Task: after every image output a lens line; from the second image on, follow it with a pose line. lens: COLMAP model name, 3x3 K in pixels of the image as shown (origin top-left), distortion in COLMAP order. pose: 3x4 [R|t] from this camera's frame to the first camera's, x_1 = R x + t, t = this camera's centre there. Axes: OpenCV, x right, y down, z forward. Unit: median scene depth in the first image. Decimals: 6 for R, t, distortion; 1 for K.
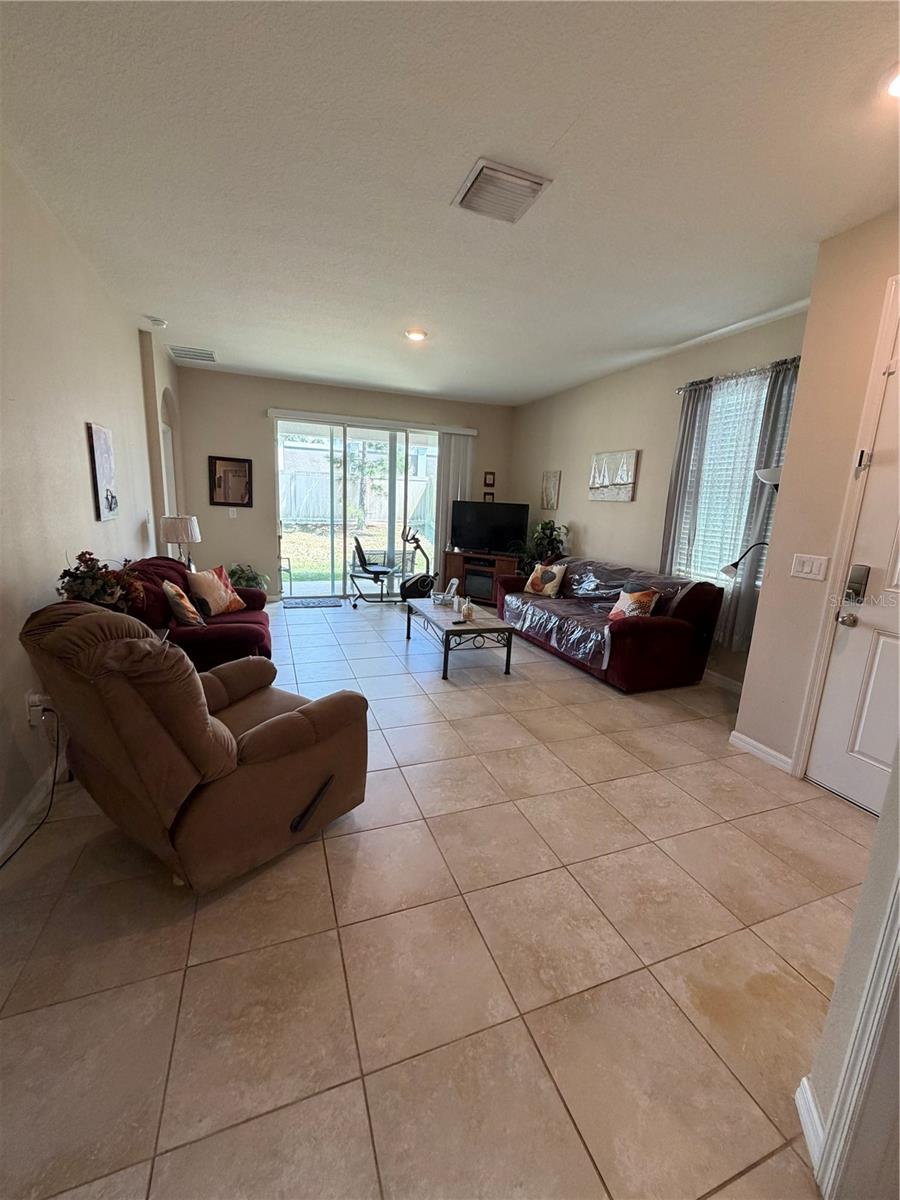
lens RADIAL K [[475.6, 0, 446.7], [0, 475.6, 597.8], [0, 0, 1]] dist [-0.000550, 0.000061]
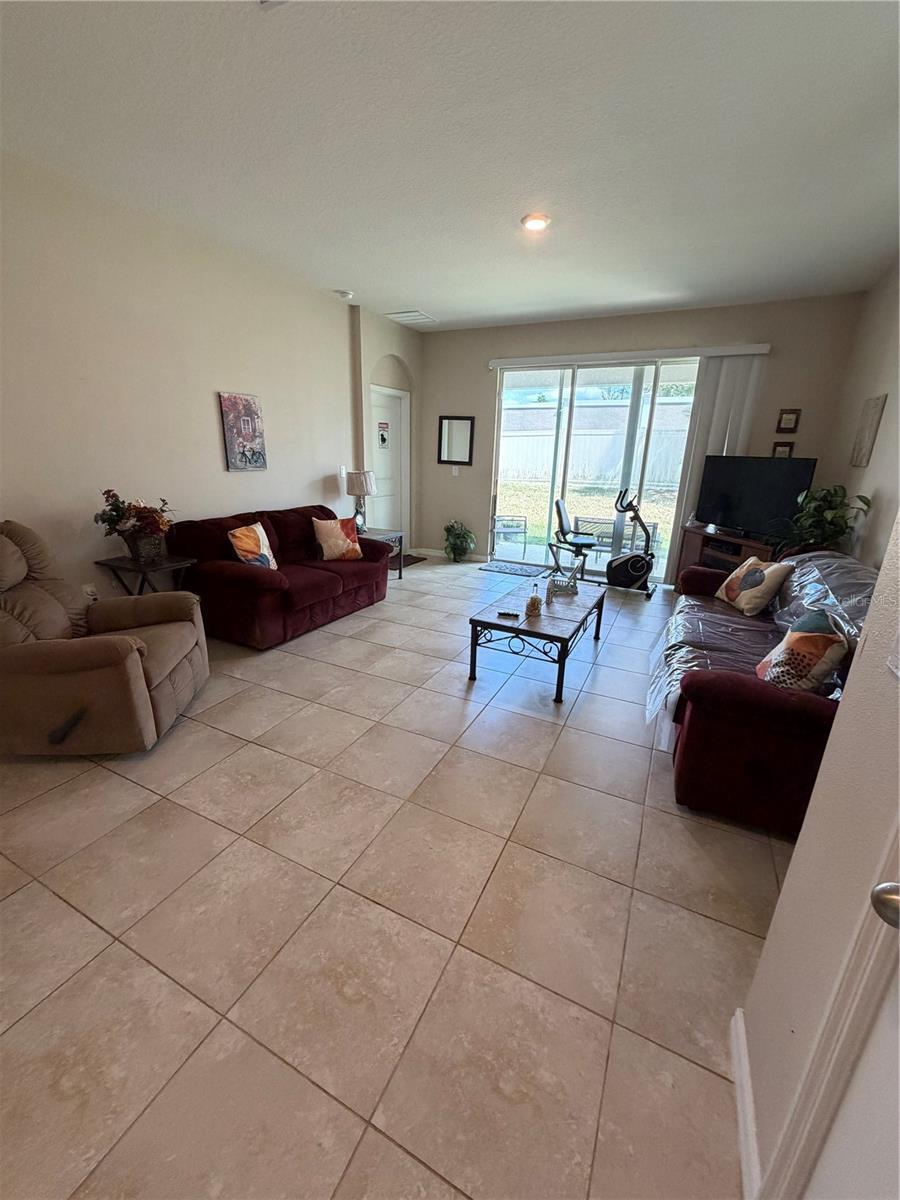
lens RADIAL K [[475.6, 0, 446.7], [0, 475.6, 597.8], [0, 0, 1]] dist [-0.000550, 0.000061]
pose [[0.685865, 0.189789, -0.702545, 0.304371], [-0.141875, 0.981742, 0.126706, -0.034827], [0.713765, 0.012770, 0.700269, 0.253479]]
